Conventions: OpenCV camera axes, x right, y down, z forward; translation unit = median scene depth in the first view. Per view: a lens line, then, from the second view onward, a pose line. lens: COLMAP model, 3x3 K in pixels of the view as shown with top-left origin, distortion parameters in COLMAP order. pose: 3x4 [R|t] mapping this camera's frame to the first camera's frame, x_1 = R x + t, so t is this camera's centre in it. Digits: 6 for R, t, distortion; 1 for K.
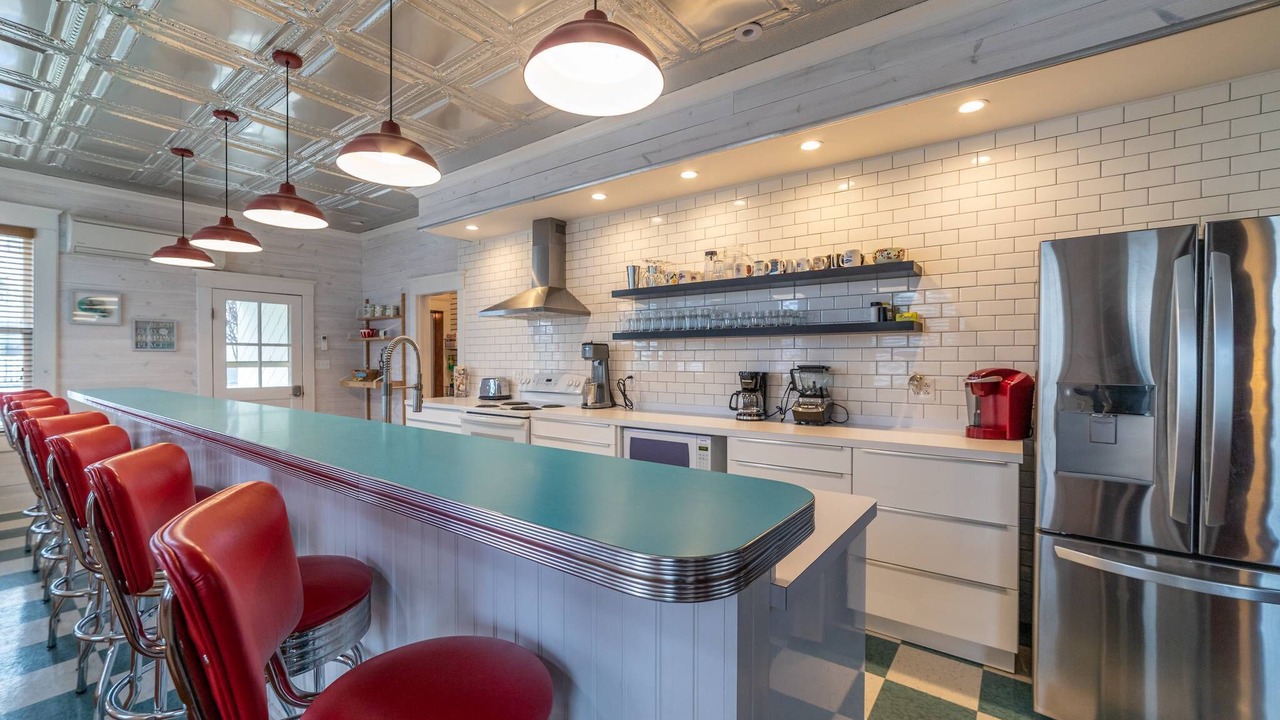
lens RADIAL K [[518.5, 0, 649.6], [0, 518.5, 359.3], [0, 0, 1]] dist [-0.015245, 0.007907]
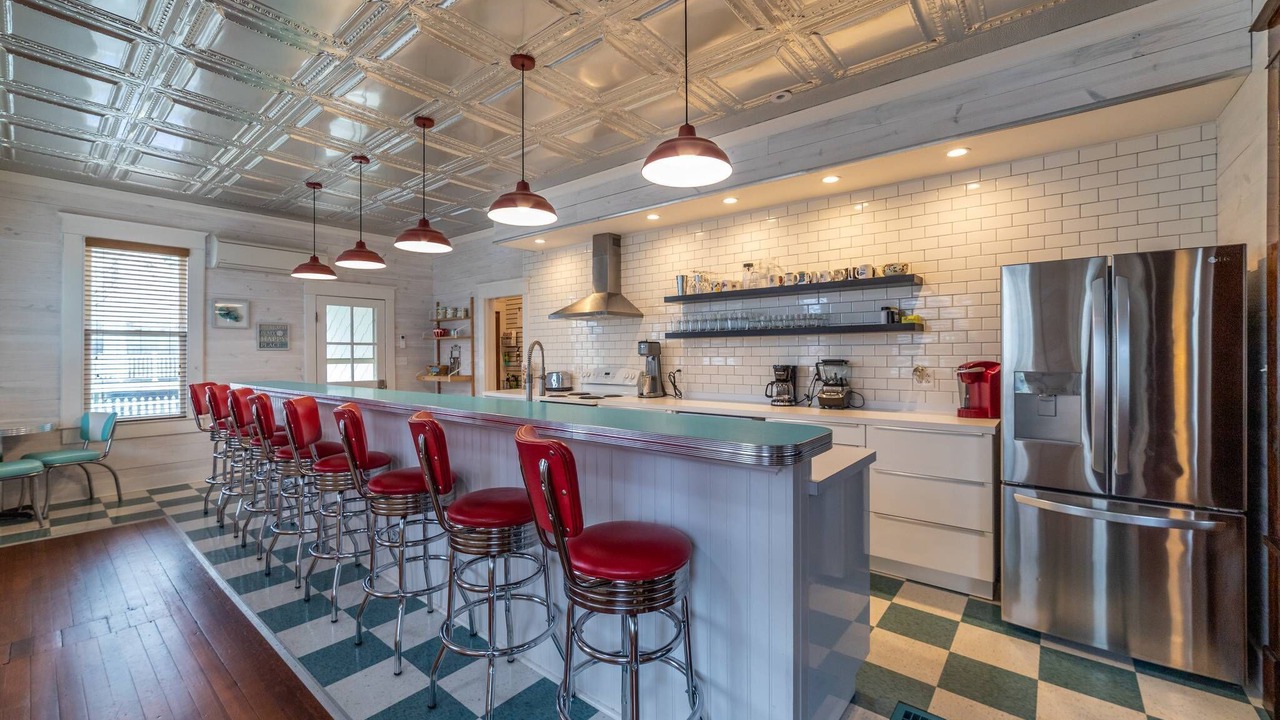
lens RADIAL K [[518.5, 0, 690.0], [0, 518.5, 344.9], [0, 0, 1]] dist [-0.015245, 0.007907]
pose [[0.999535, -0.004580, 0.030156, -0.058187], [0.005118, 0.999829, -0.017789, -0.002394], [-0.030069, 0.017935, 0.999387, -0.200258]]
